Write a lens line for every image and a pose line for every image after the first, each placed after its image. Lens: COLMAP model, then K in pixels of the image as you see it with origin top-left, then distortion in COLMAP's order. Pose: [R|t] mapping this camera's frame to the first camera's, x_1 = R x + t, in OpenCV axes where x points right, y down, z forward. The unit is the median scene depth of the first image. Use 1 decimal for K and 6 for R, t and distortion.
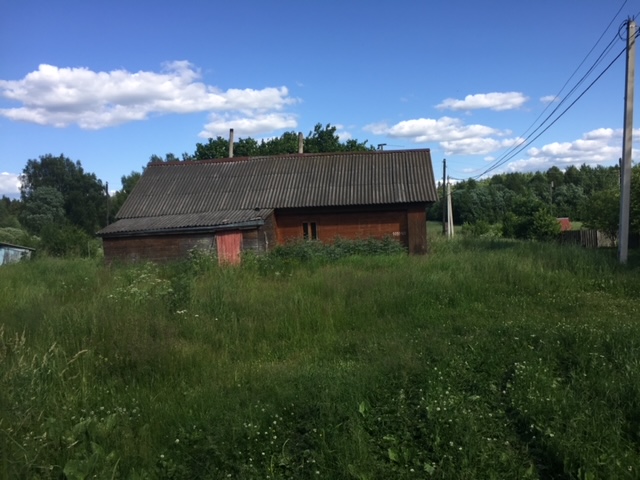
lens RADIAL K [[539.0, 0, 318.7], [0, 539.0, 238.1], [0, 0, 1]] dist [0.071746, -0.056838]
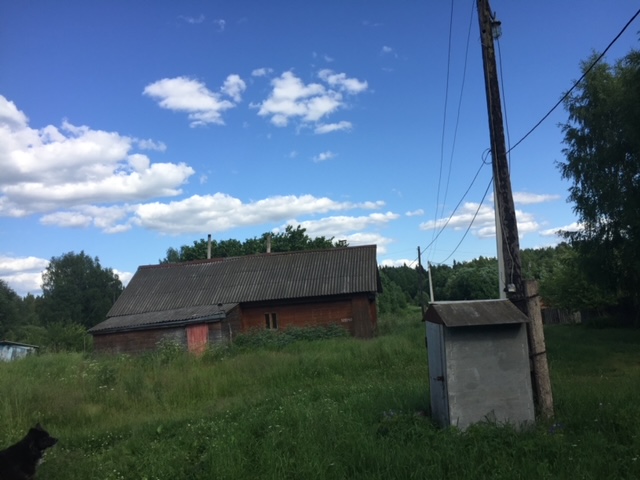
lens RADIAL K [[539.0, 0, 320.5], [0, 539.0, 241.5], [0, 0, 1]] dist [0.071746, -0.056838]
pose [[0.998687, -0.042477, -0.028650, 0.126645], [0.037811, 0.988361, -0.147354, -0.006120], [0.034576, 0.146077, 0.988669, -0.166335]]
